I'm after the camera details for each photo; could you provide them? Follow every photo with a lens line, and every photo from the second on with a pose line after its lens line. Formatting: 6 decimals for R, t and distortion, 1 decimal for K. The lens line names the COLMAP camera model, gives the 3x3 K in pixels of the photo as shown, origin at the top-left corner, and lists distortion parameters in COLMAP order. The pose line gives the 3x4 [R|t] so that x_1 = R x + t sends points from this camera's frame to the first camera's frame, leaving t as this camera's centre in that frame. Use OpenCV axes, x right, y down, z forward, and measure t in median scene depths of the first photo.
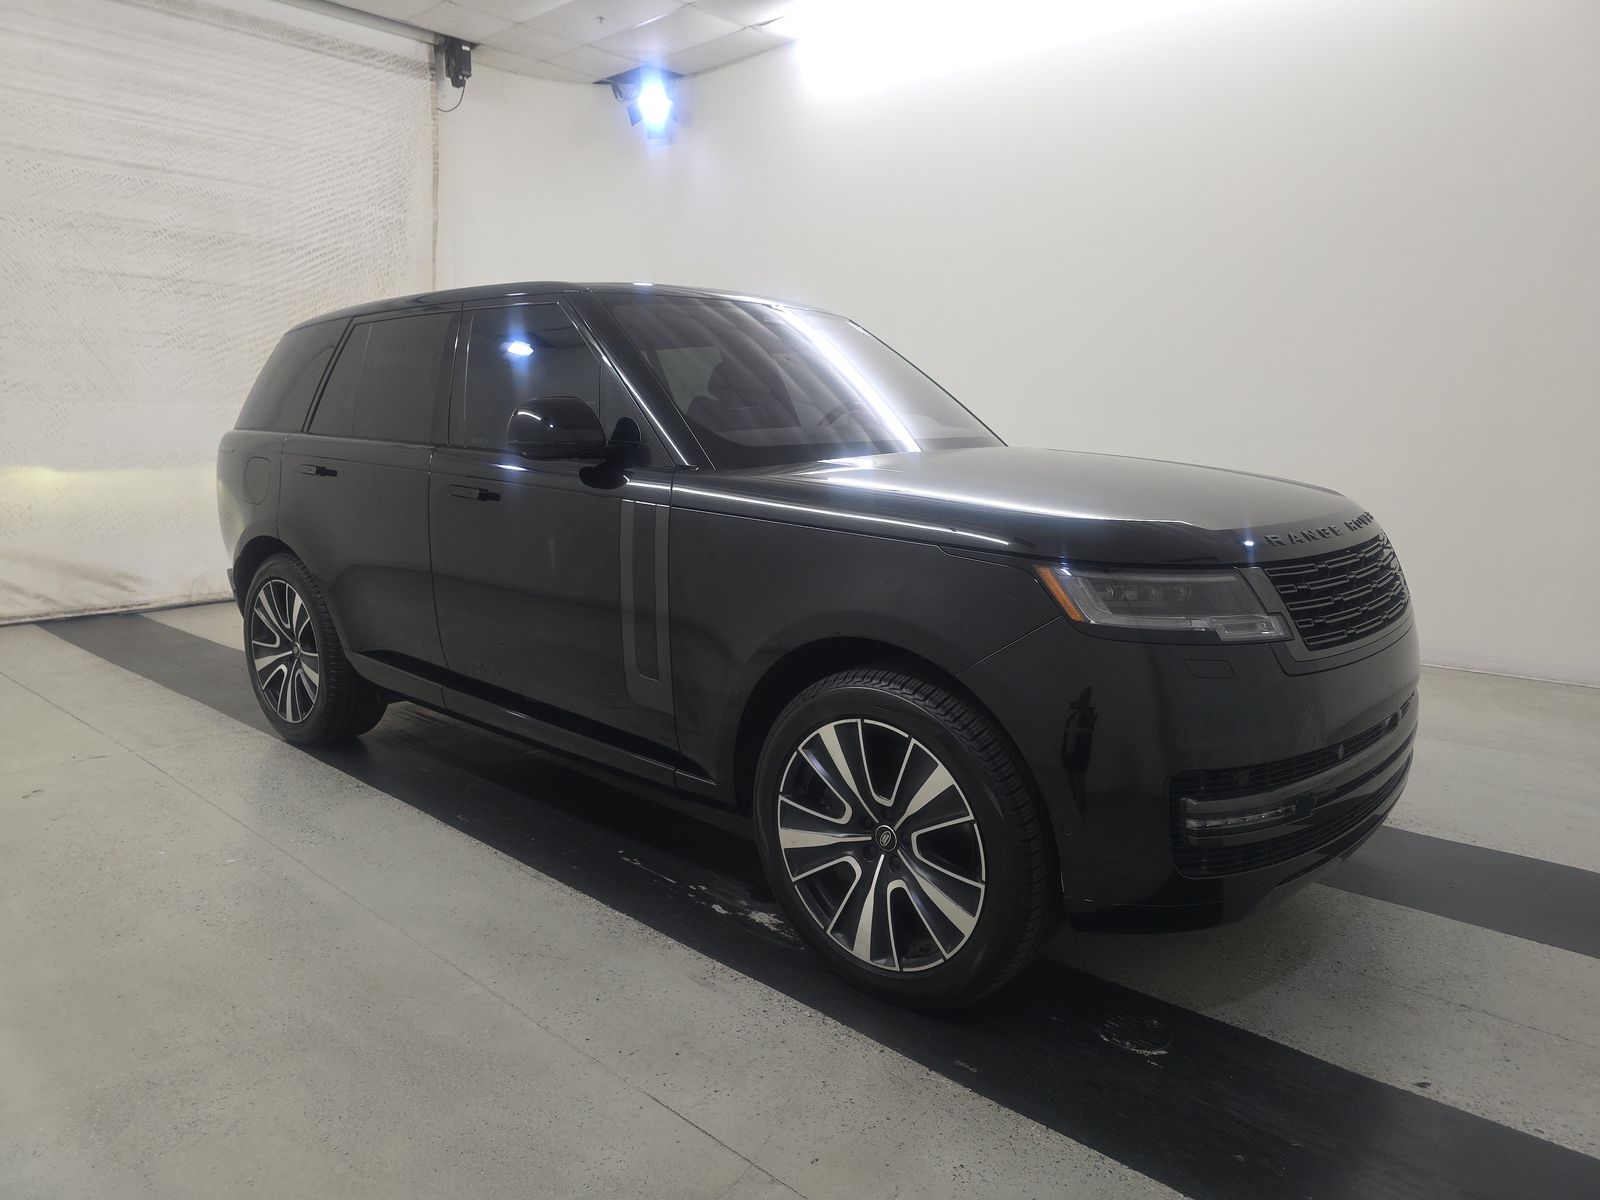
lens RADIAL K [[1117.1, 0, 799.4], [0, 1117.1, 576.2], [0, 0, 1]] dist [0.048538, -0.041347]
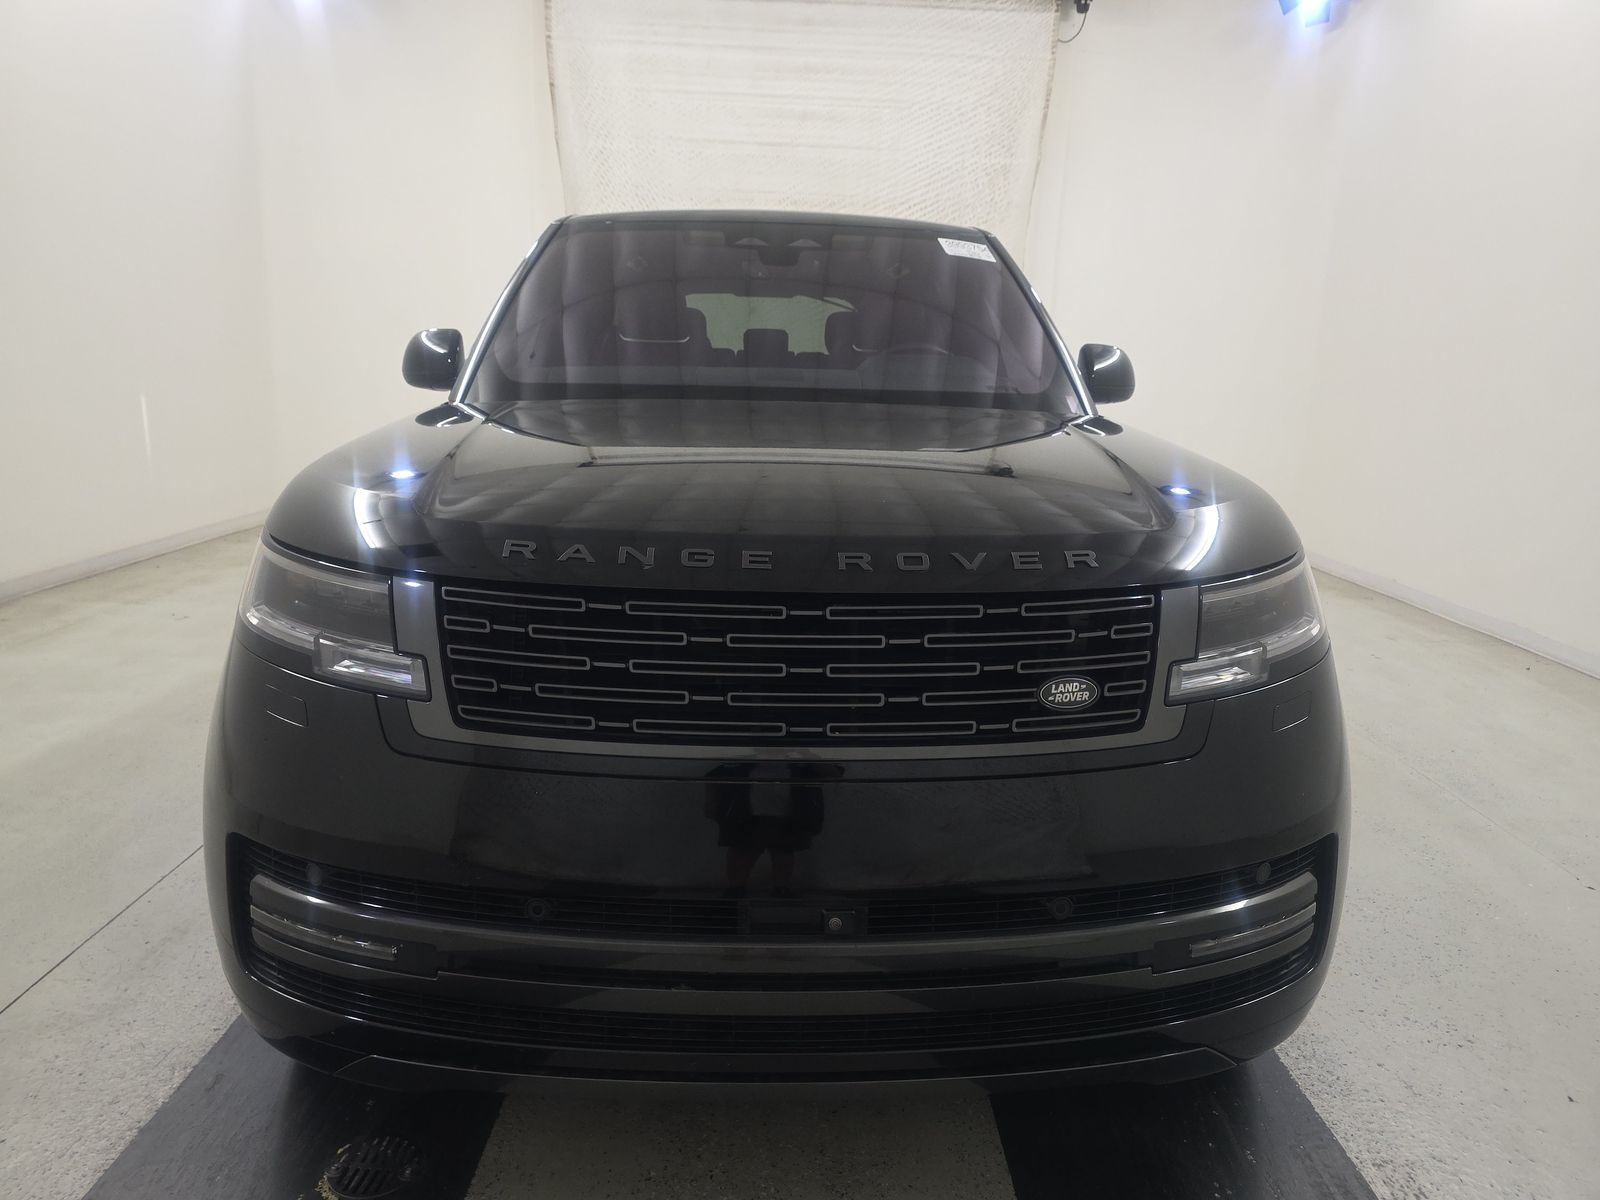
lens RADIAL K [[1117.1, 0, 799.4], [0, 1117.1, 576.2], [0, 0, 1]] dist [0.048538, -0.041347]
pose [[0.675578, 0.156826, -0.720417, 0.325348], [-0.129637, 0.987160, 0.093325, -0.031947], [0.725803, 0.030344, 0.687234, 0.224700]]
